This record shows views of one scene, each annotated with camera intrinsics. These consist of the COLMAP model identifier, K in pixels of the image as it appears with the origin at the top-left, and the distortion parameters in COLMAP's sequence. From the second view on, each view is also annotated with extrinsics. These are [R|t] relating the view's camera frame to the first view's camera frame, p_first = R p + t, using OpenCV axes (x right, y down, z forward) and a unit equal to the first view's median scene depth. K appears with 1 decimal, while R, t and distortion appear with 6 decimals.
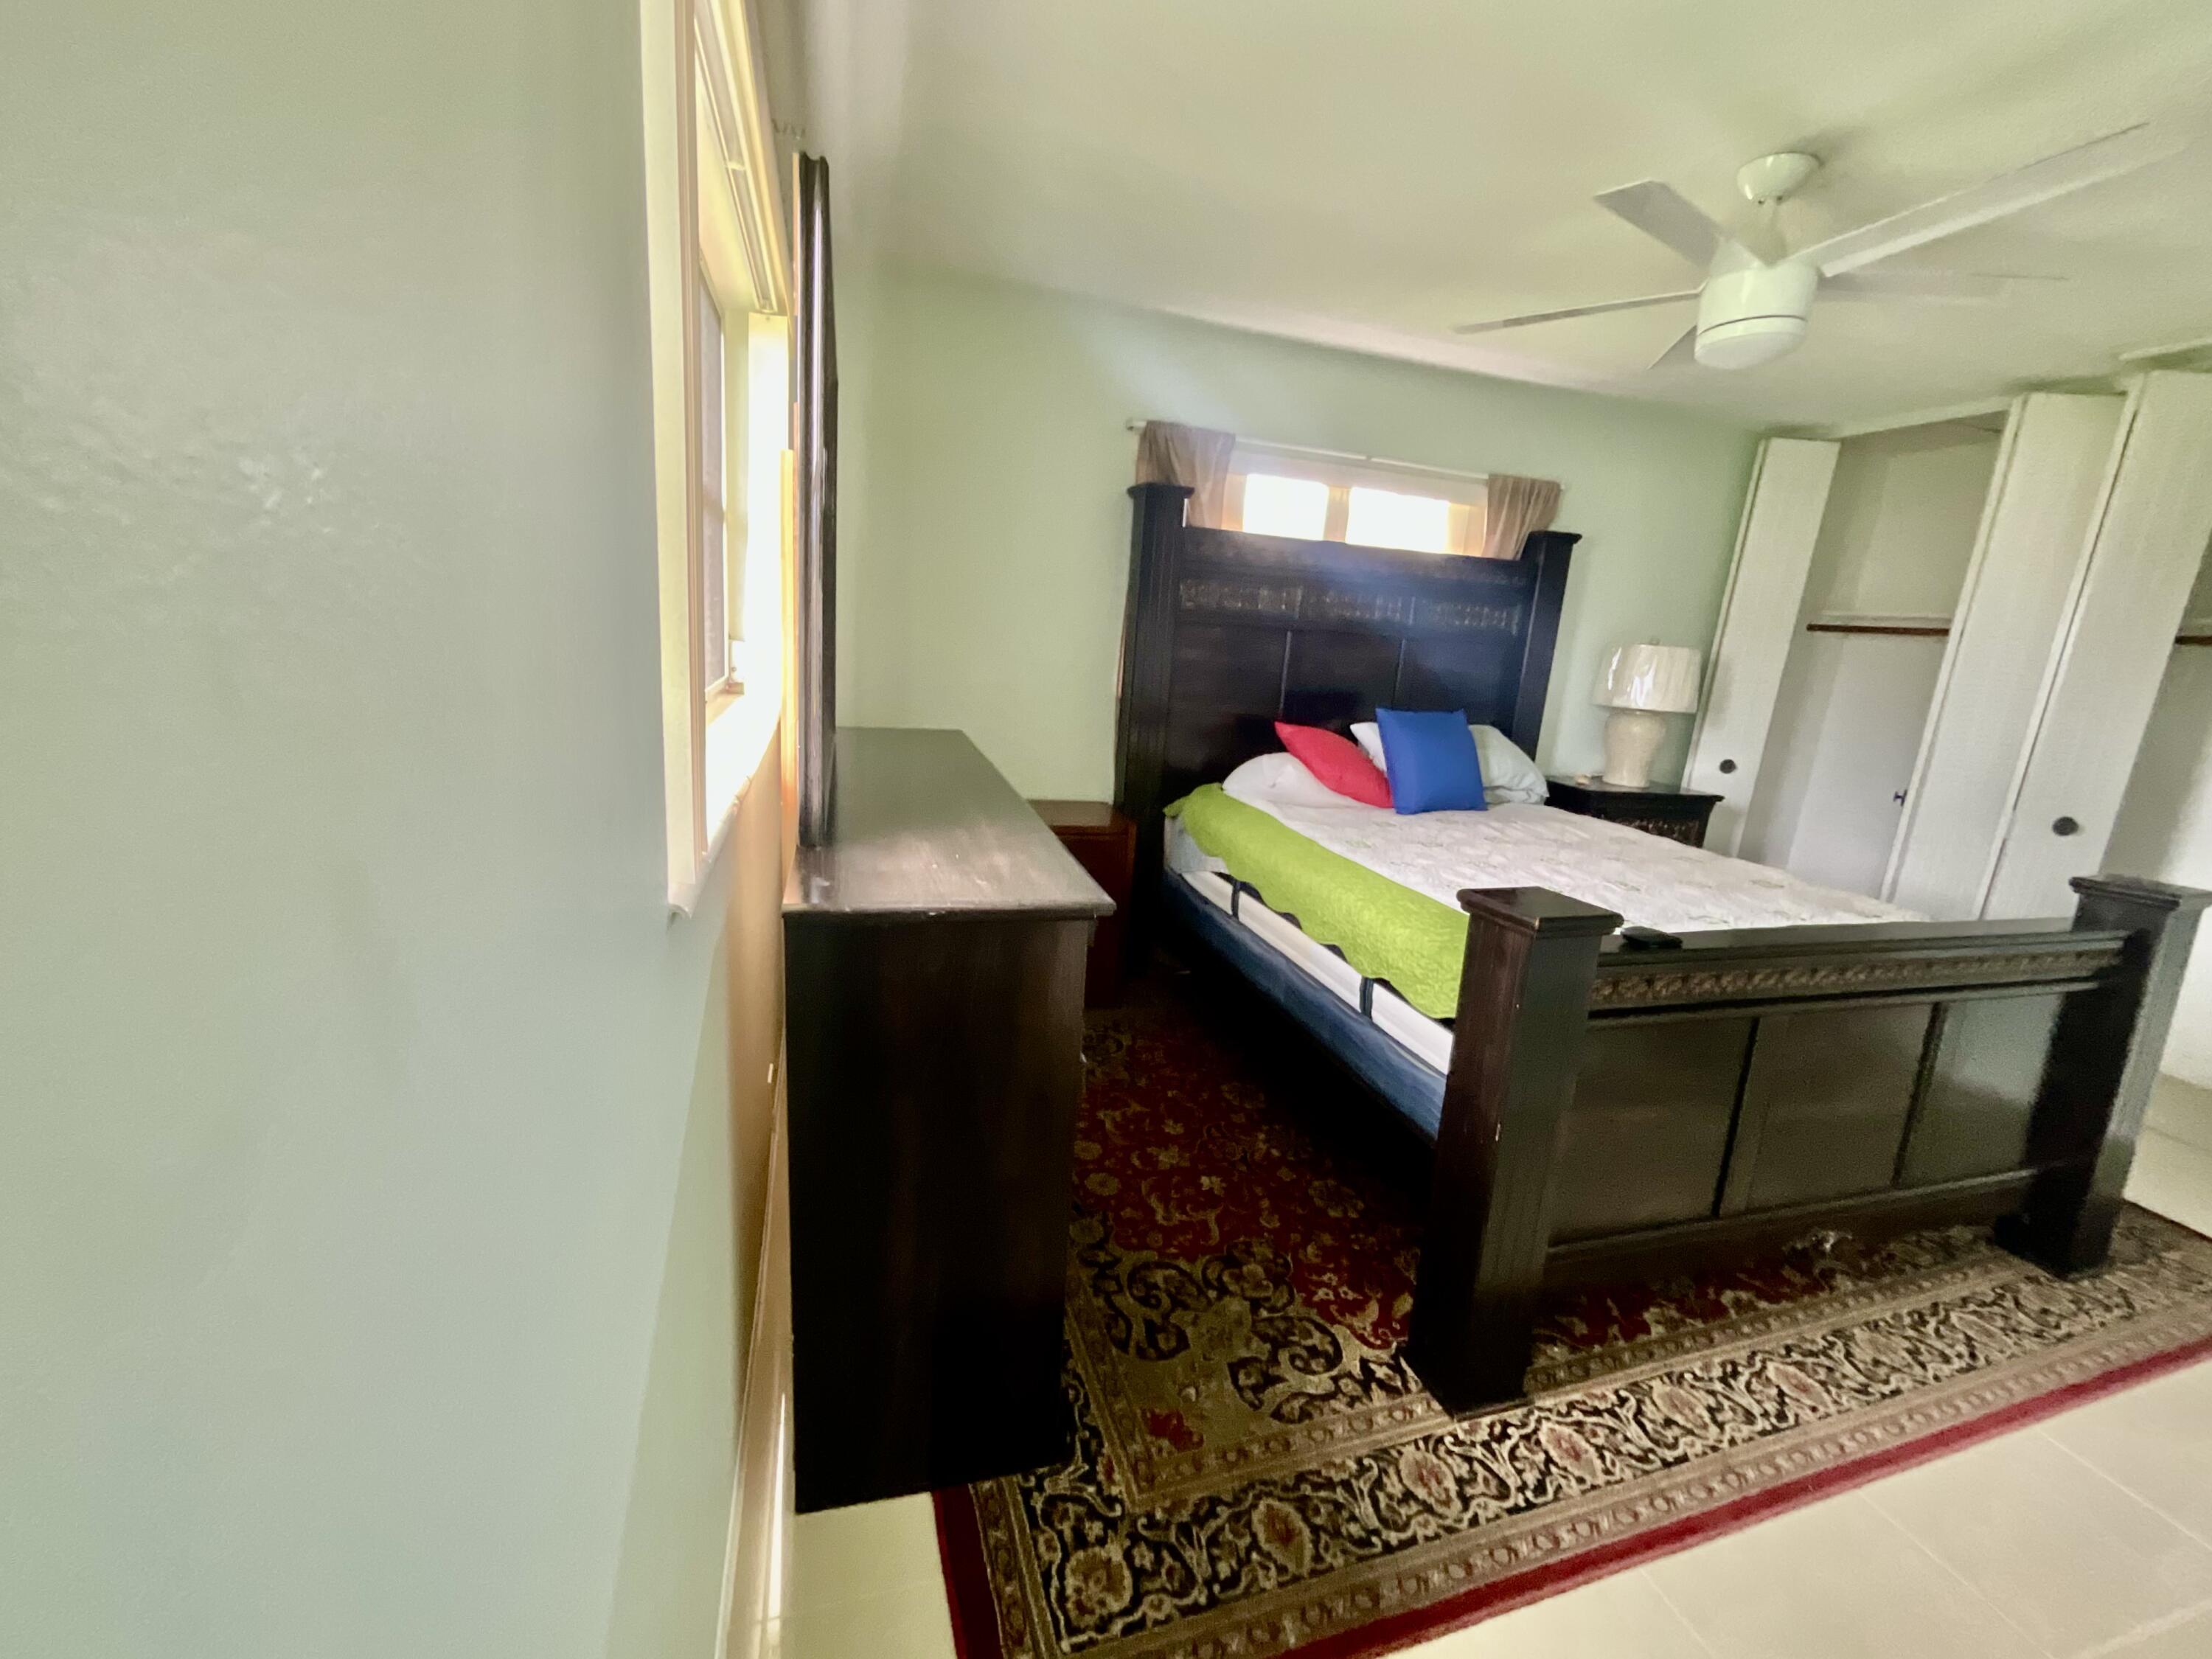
lens RADIAL K [[895.7, 0, 1101.9], [0, 895.7, 827.3], [0, 0, 1]] dist [-0.002364, 0.000189]
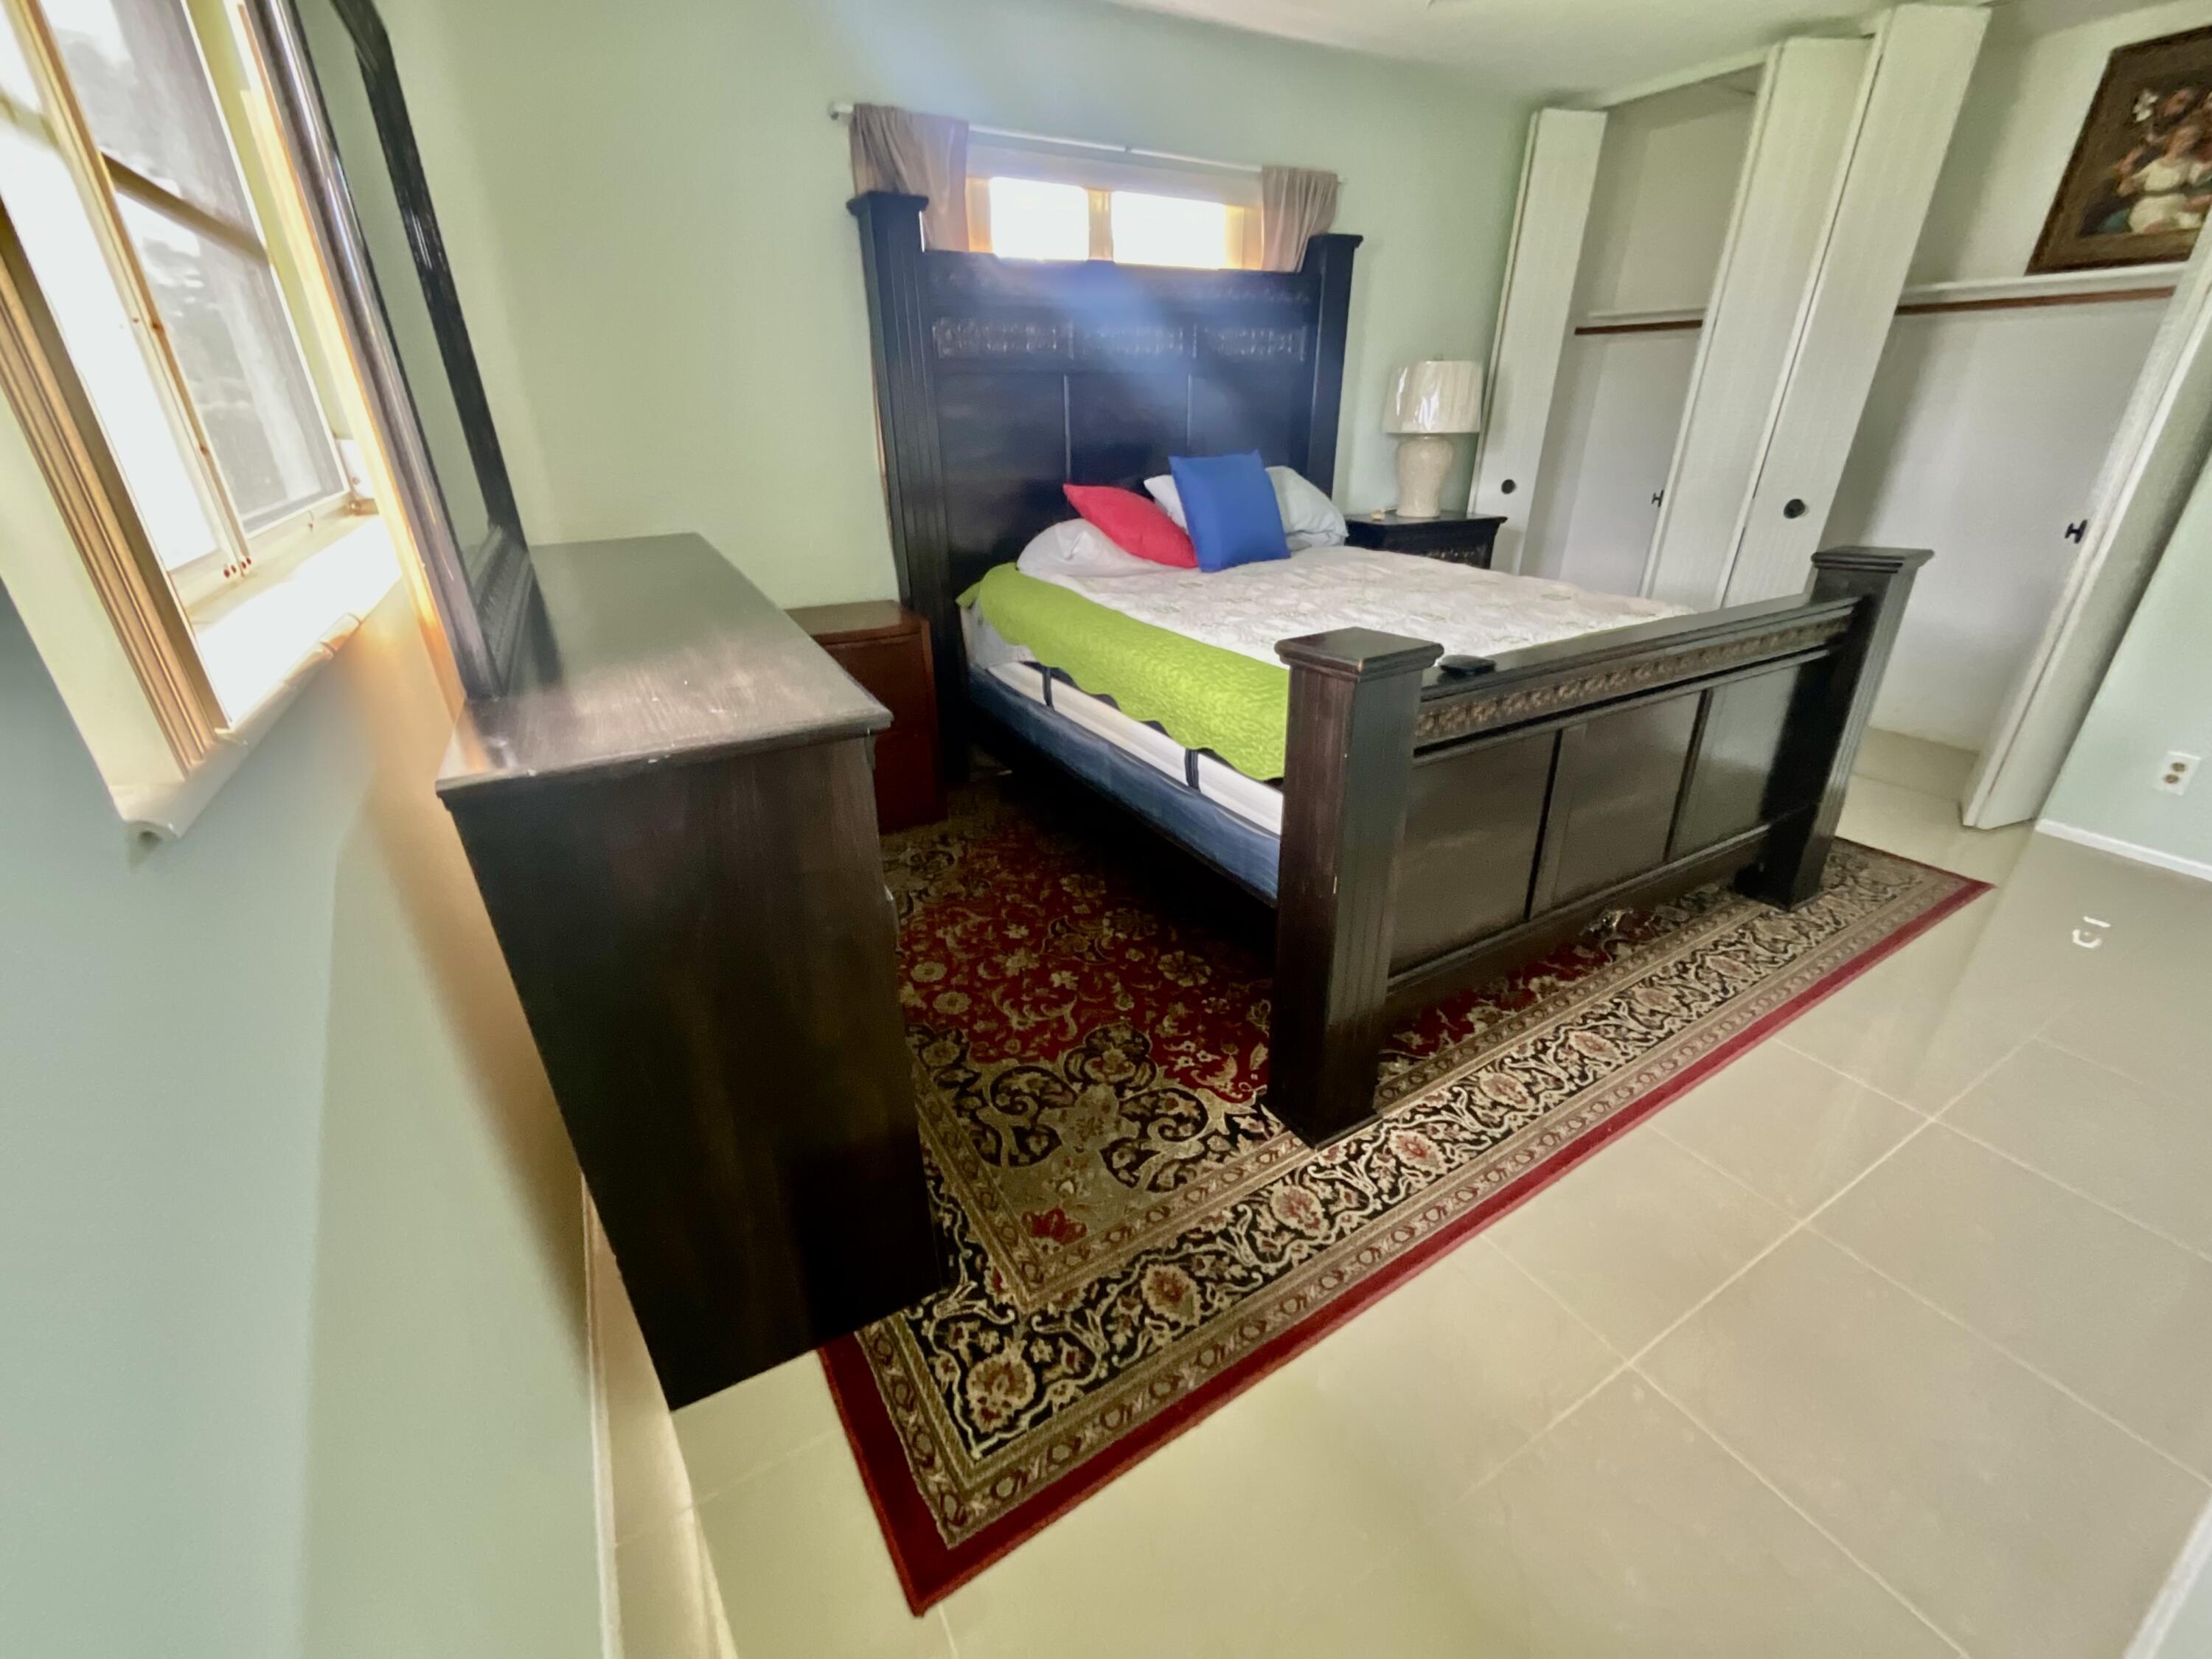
lens RADIAL K [[895.7, 0, 1101.9], [0, 895.7, 827.3], [0, 0, 1]] dist [-0.002364, 0.000189]
pose [[0.969833, -0.171250, 0.173486, 0.028004], [0.127891, 0.963312, 0.235952, 0.012262], [-0.207528, -0.206647, 0.956153, 0.104882]]
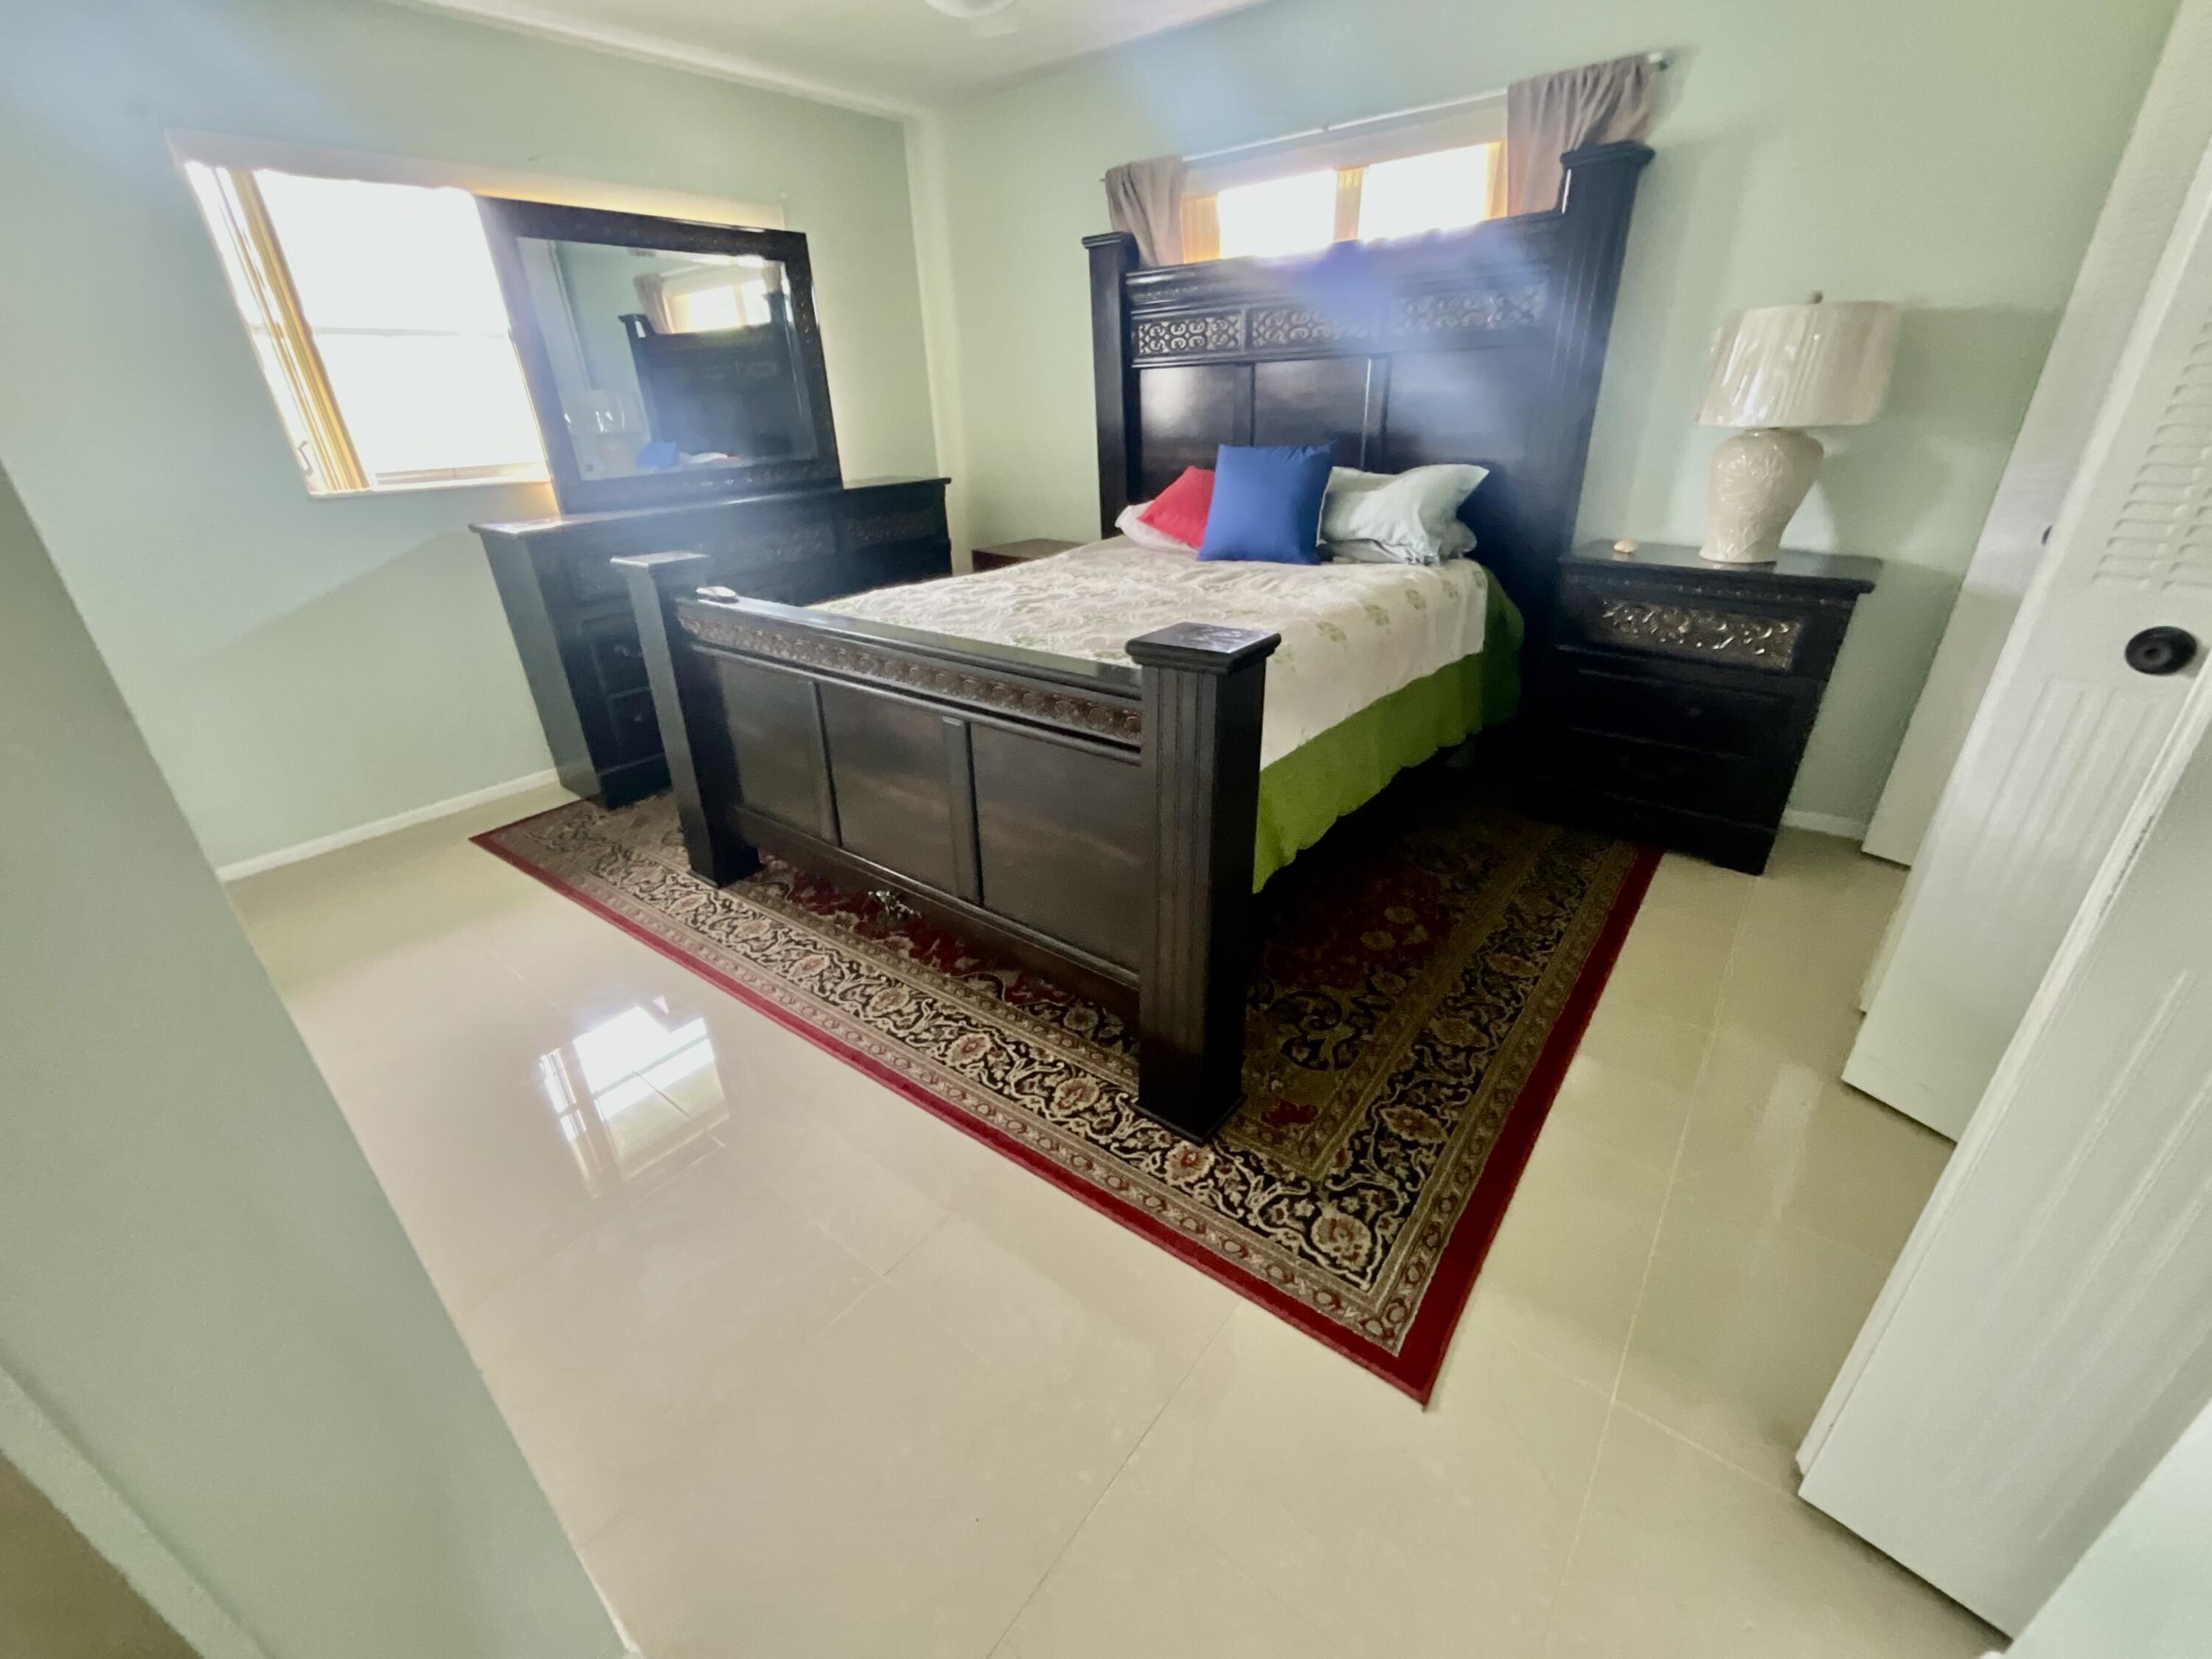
lens RADIAL K [[890.5, 0, 1111.1], [0, 890.5, 839.4], [0, 0, 1]] dist [-0.000537, 0.000048]
pose [[0.576103, 0.281669, -0.767312, 1.891696], [-0.118364, 0.957603, 0.262653, 0.055686], [0.808762, -0.060493, 0.585017, 0.586847]]
